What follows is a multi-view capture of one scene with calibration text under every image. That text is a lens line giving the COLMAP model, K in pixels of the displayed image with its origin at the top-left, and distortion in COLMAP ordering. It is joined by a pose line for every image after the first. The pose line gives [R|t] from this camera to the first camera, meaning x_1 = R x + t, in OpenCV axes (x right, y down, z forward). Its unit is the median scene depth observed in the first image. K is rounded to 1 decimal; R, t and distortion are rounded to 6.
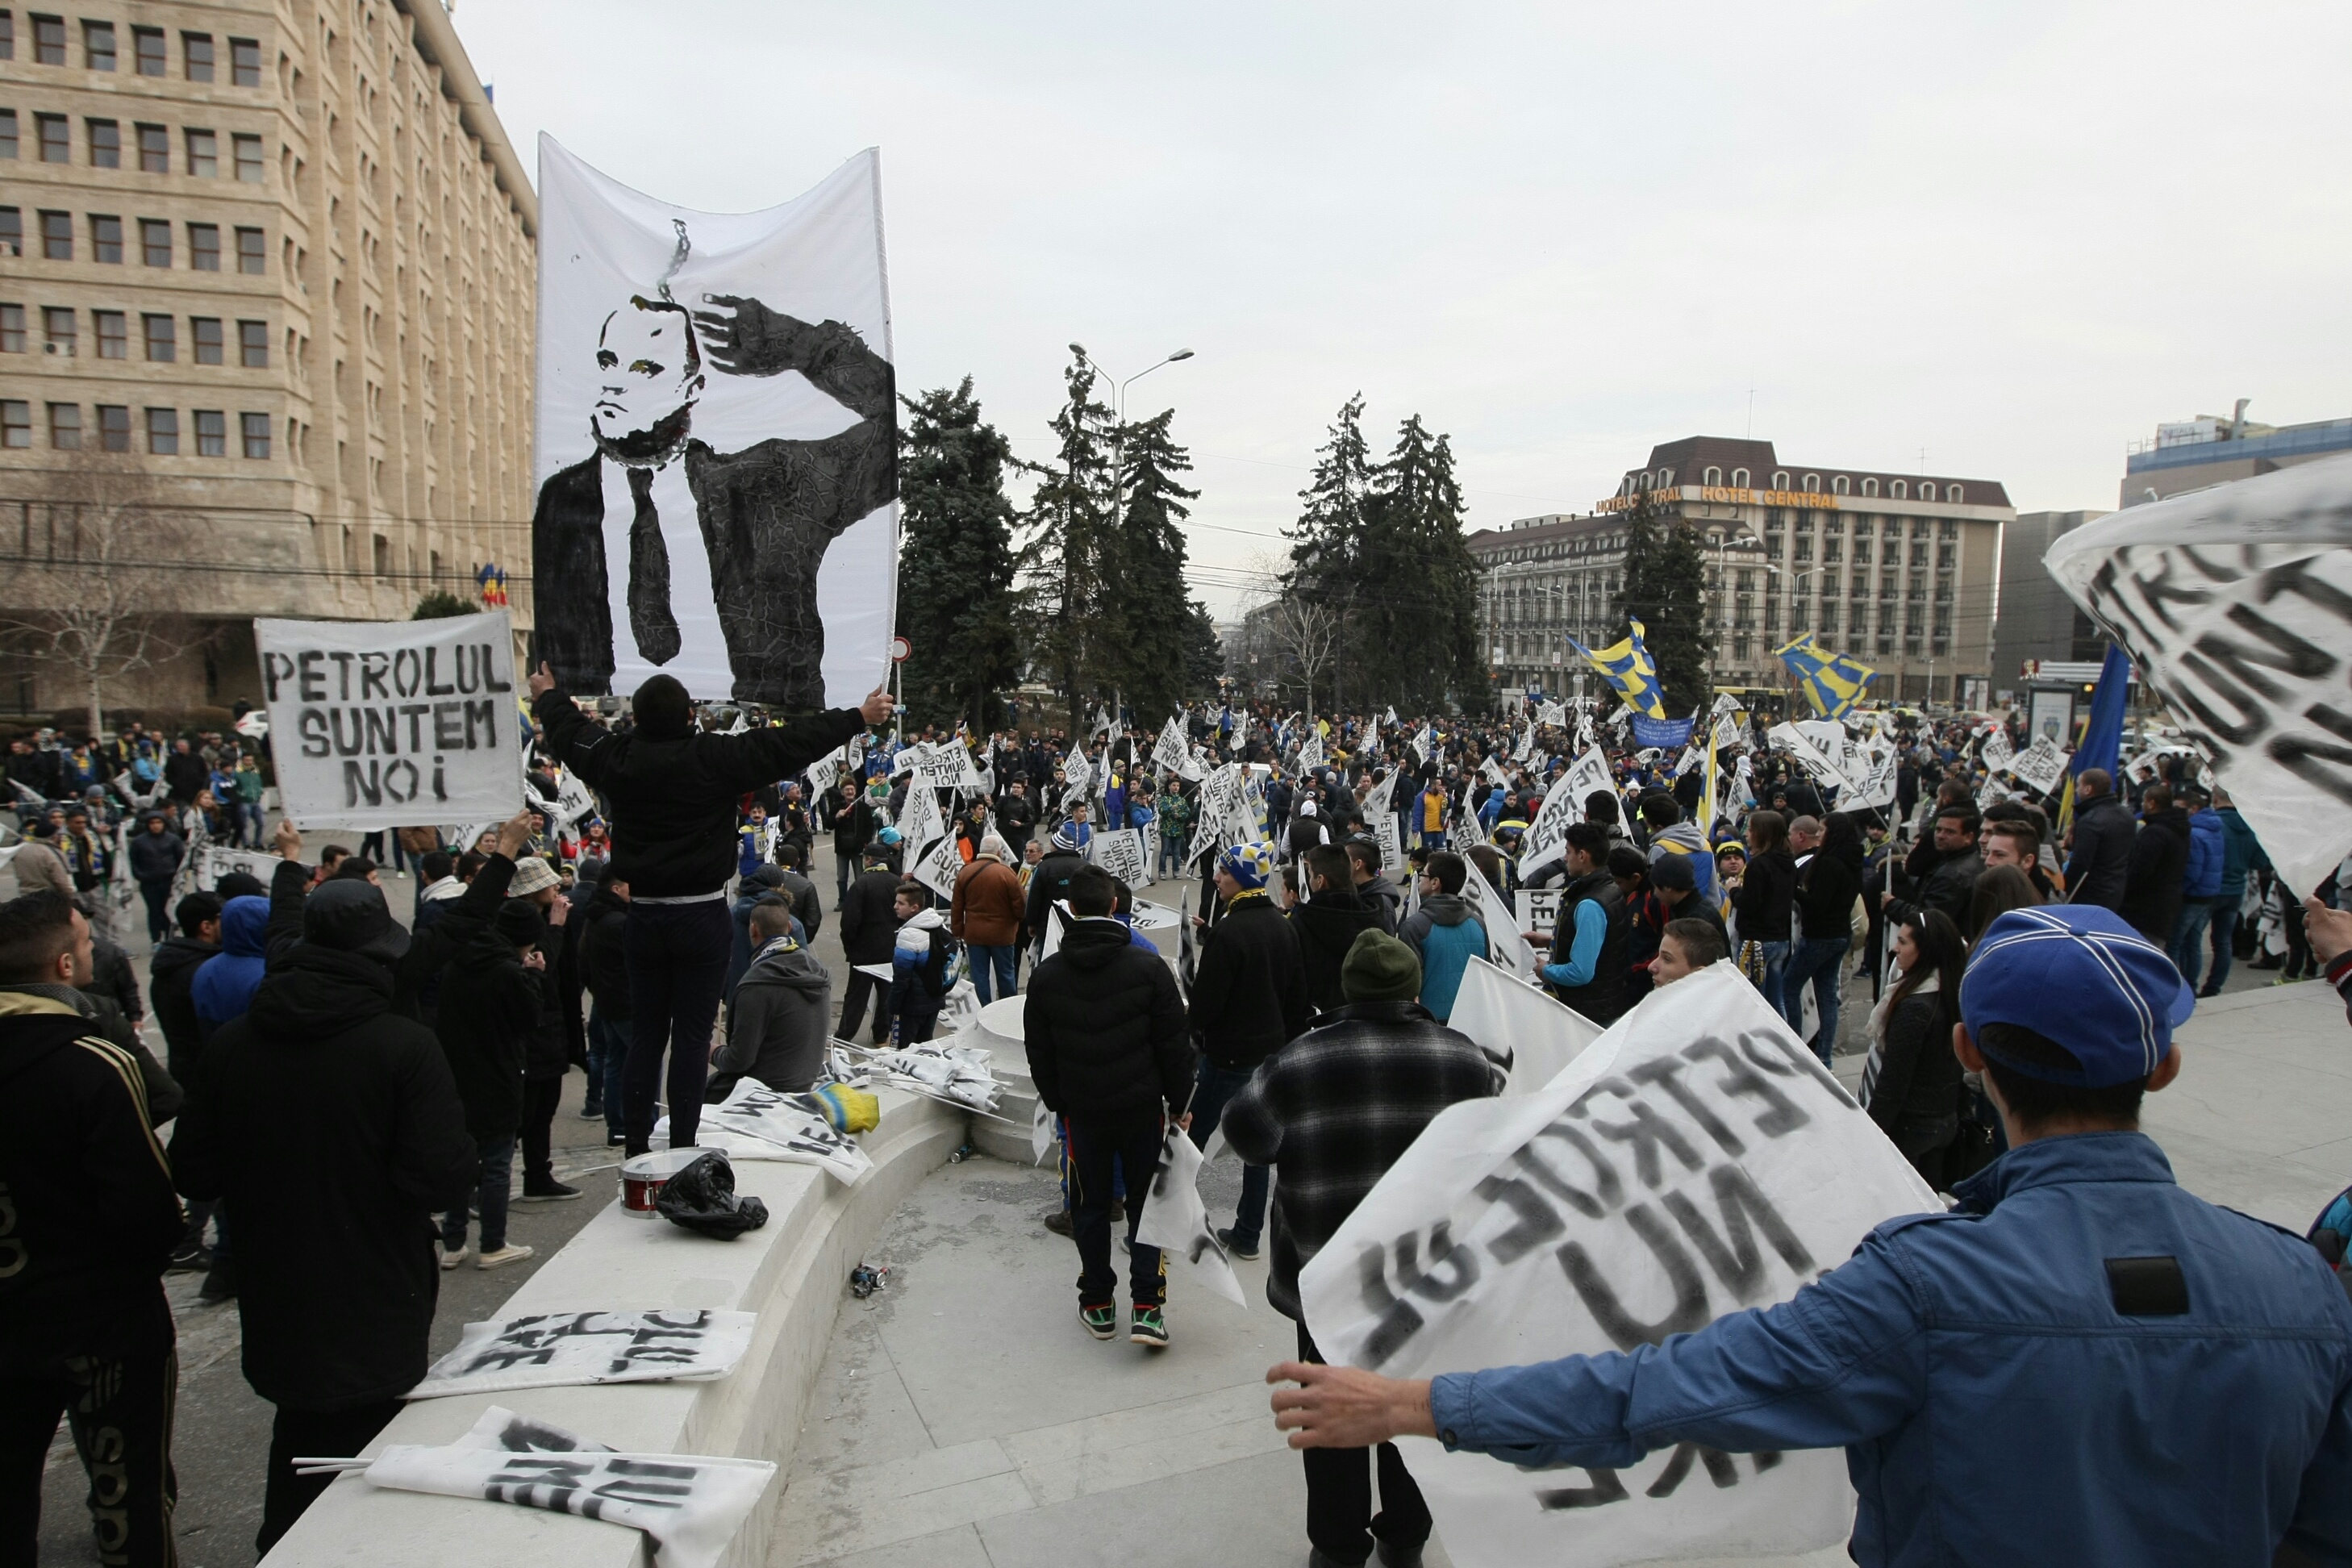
lens RADIAL K [[1381.4, 0, 1167.9], [0, 1381.4, 782.3], [0, 0, 1]] dist [-0.056984, 0.029263]
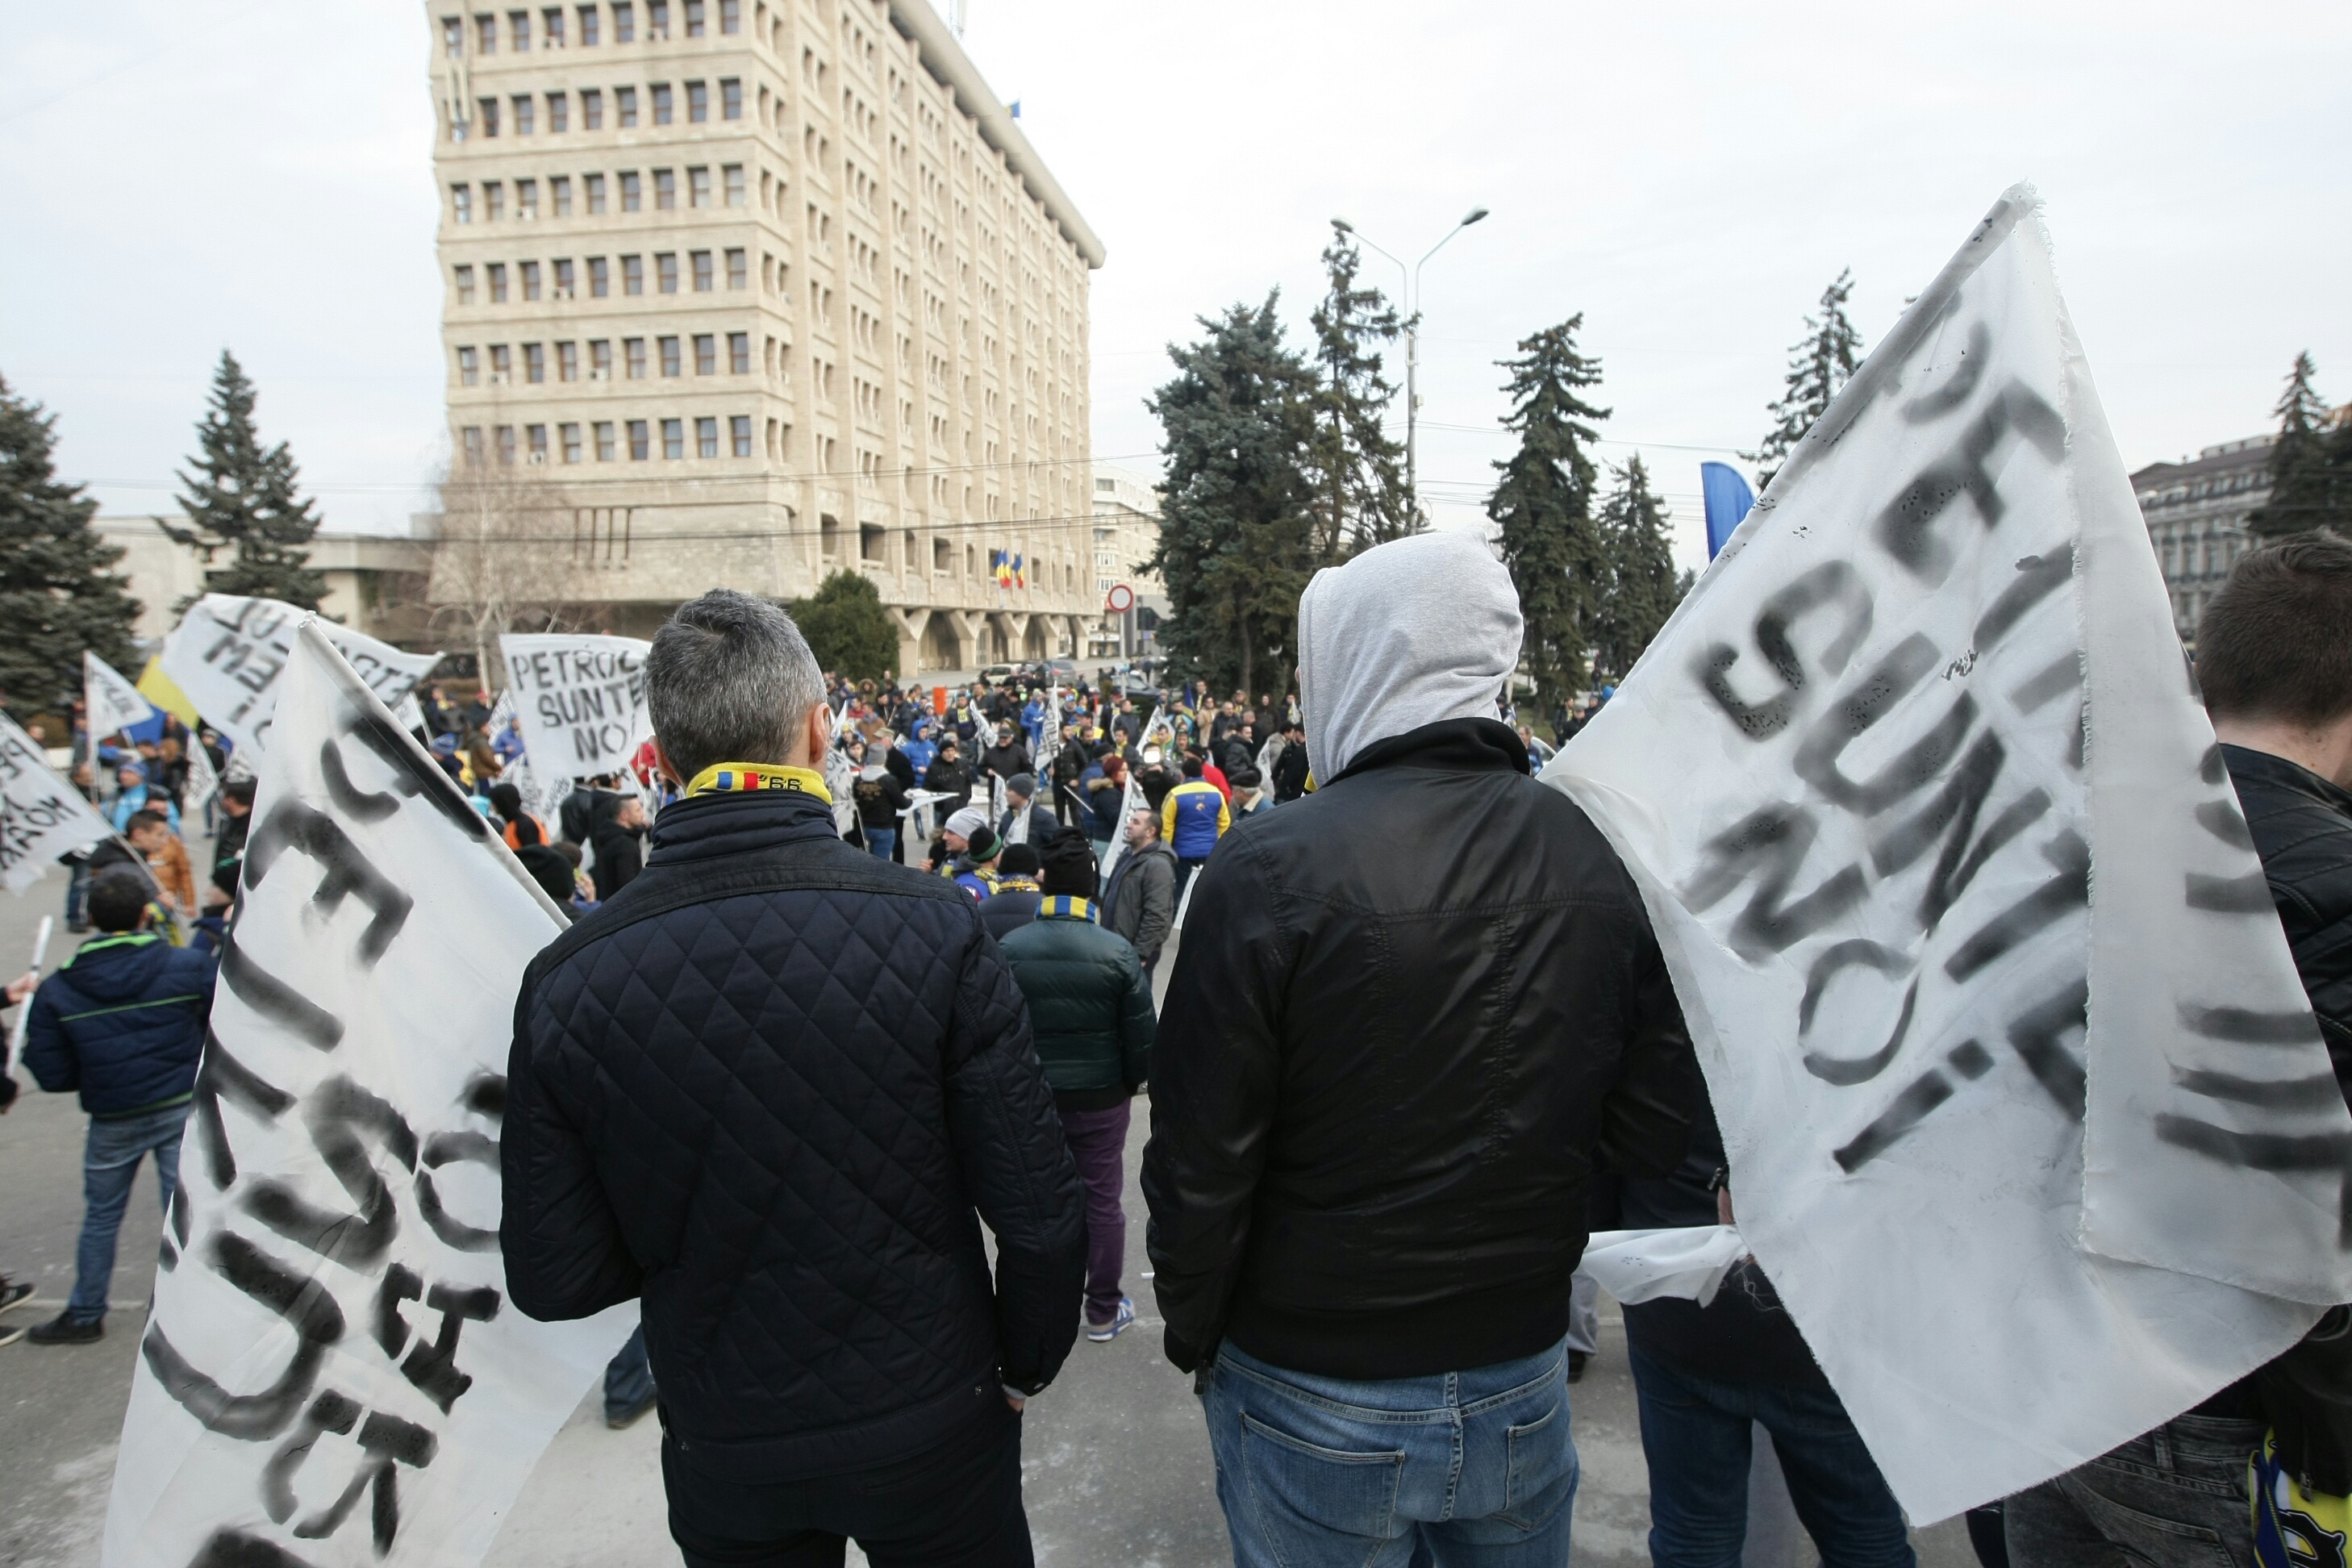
lens RADIAL K [[1375.5, 0, 1176.0], [0, 1375.5, 784.0], [0, 0, 1]] dist [-0.062812, 0.032574]
pose [[0.908090, 0.021573, -0.418218, 0.118081], [-0.016135, 0.999733, 0.016535, 0.002535], [0.418464, -0.008268, 0.908196, 0.138390]]
